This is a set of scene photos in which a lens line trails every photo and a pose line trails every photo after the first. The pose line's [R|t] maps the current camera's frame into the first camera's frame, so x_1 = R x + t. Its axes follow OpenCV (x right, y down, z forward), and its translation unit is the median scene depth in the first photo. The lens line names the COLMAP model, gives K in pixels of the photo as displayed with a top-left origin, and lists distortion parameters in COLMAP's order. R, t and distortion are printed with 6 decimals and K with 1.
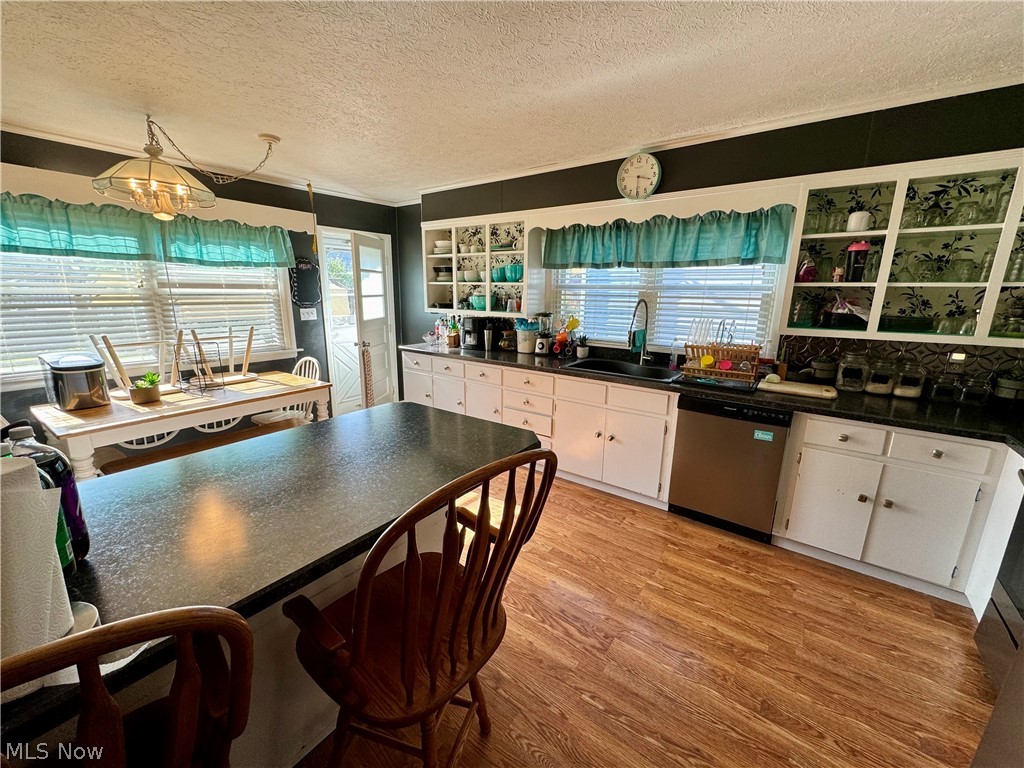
lens RADIAL K [[408.4, 0, 512.0], [0, 408.4, 384.0], [0, 0, 1]] dist [-0.001227, -0.000354]
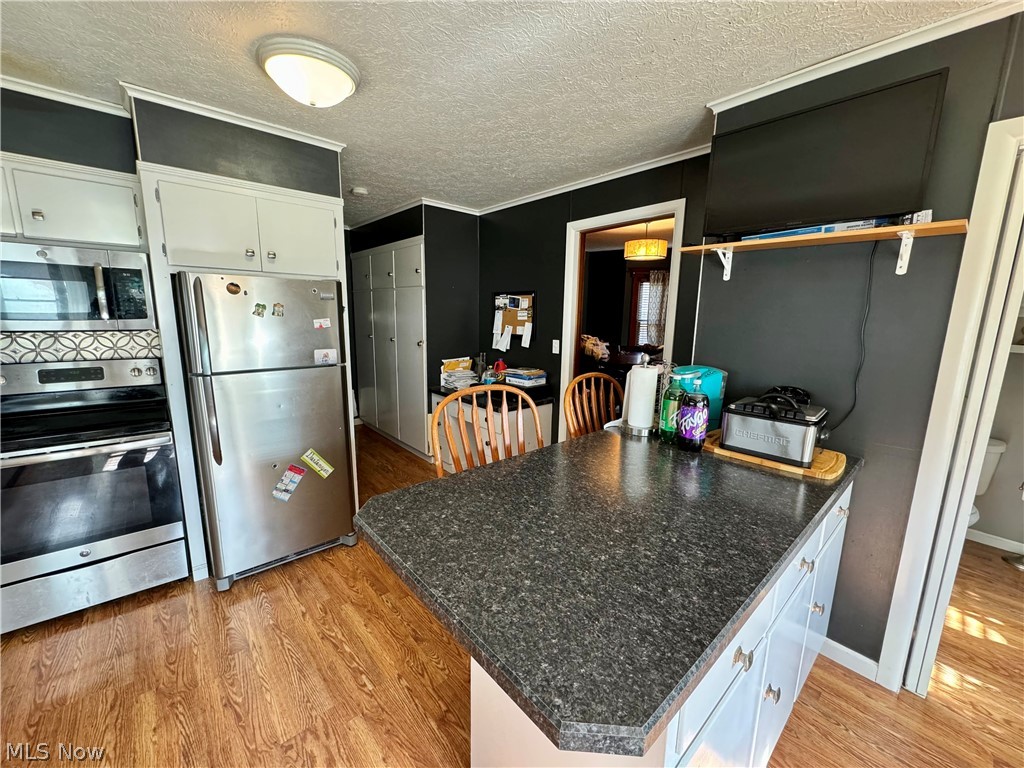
lens RADIAL K [[408.4, 0, 512.0], [0, 408.4, 384.0], [0, 0, 1]] dist [-0.001227, -0.000354]
pose [[-0.975522, -0.070266, 0.208375, -0.191776], [0.017018, 0.920610, 0.390112, -0.201652], [-0.219244, 0.384109, -0.896879, 0.871607]]
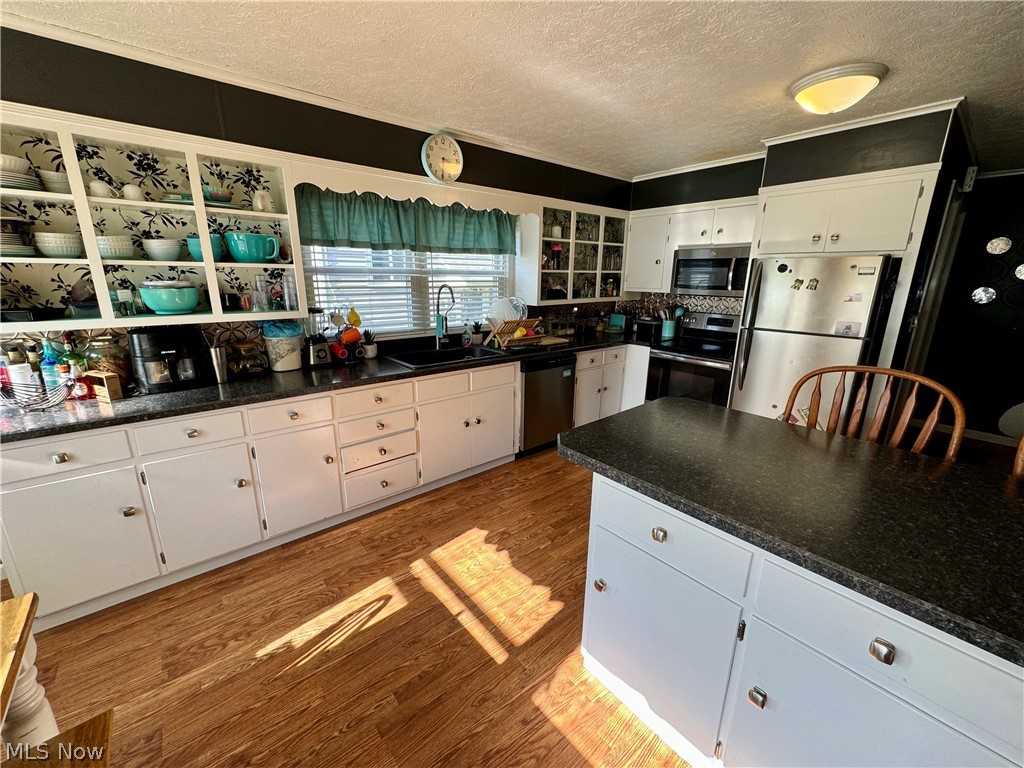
lens RADIAL K [[408.4, 0, 512.0], [0, 408.4, 384.0], [0, 0, 1]] dist [-0.001227, -0.000354]
pose [[0.240886, -0.259963, 0.935090, -0.704017], [0.212142, 0.954267, 0.210645, -0.162522], [-0.947085, 0.147630, 0.285018, 0.641401]]
